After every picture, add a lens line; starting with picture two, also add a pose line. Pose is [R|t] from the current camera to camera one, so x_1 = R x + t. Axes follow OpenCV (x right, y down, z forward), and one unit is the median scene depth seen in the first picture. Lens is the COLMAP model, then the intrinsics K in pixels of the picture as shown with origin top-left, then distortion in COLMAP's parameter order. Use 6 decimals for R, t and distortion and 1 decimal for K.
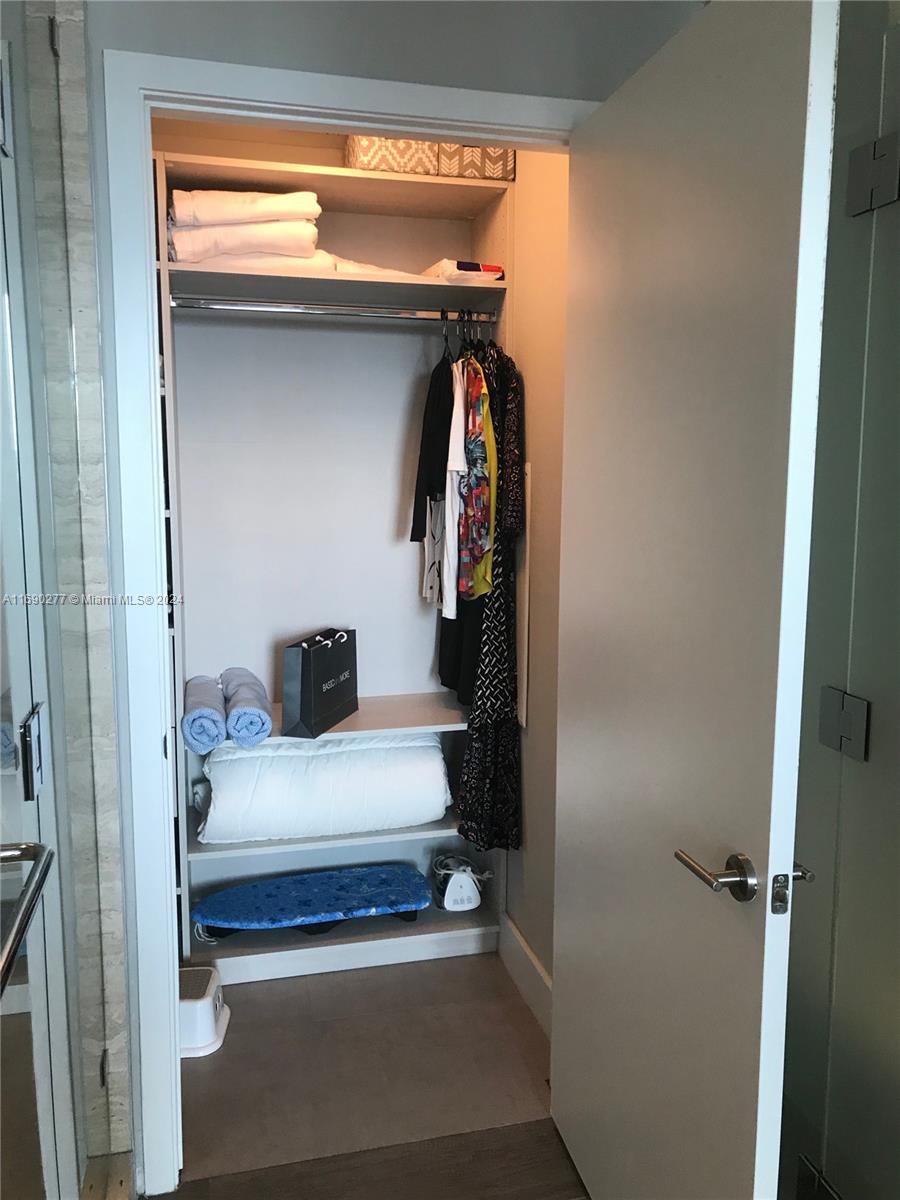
lens RADIAL K [[989.8, 0, 448.8], [0, 989.8, 598.3], [0, 0, 1]] dist [0.030504, -0.018128]
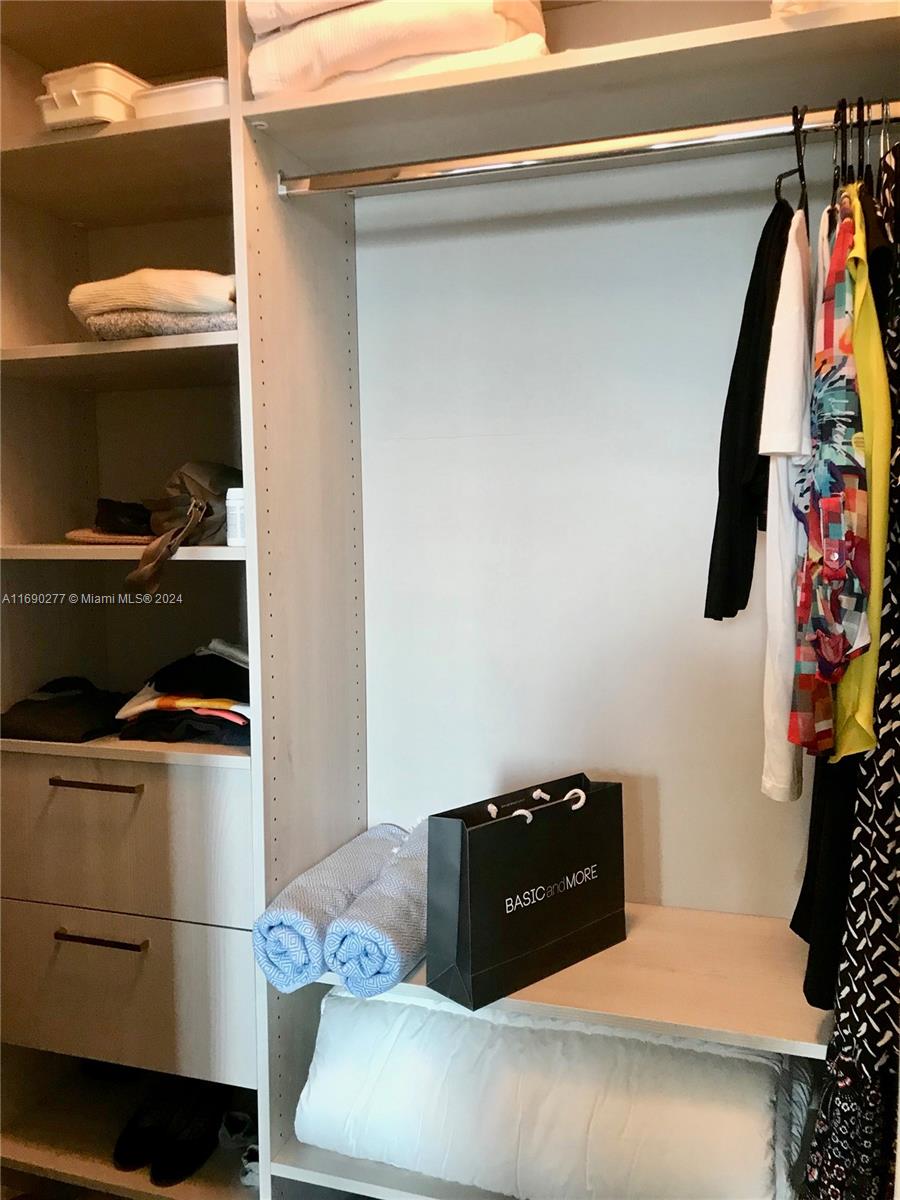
lens RADIAL K [[989.8, 0, 444.3], [0, 989.8, 588.5], [0, 0, 1]] dist [0.030504, -0.018128]
pose [[0.849789, 0.026217, -0.526471, 0.107280], [-0.061026, 0.996940, -0.048859, -0.042797], [0.523579, 0.073648, 0.848788, 0.566249]]
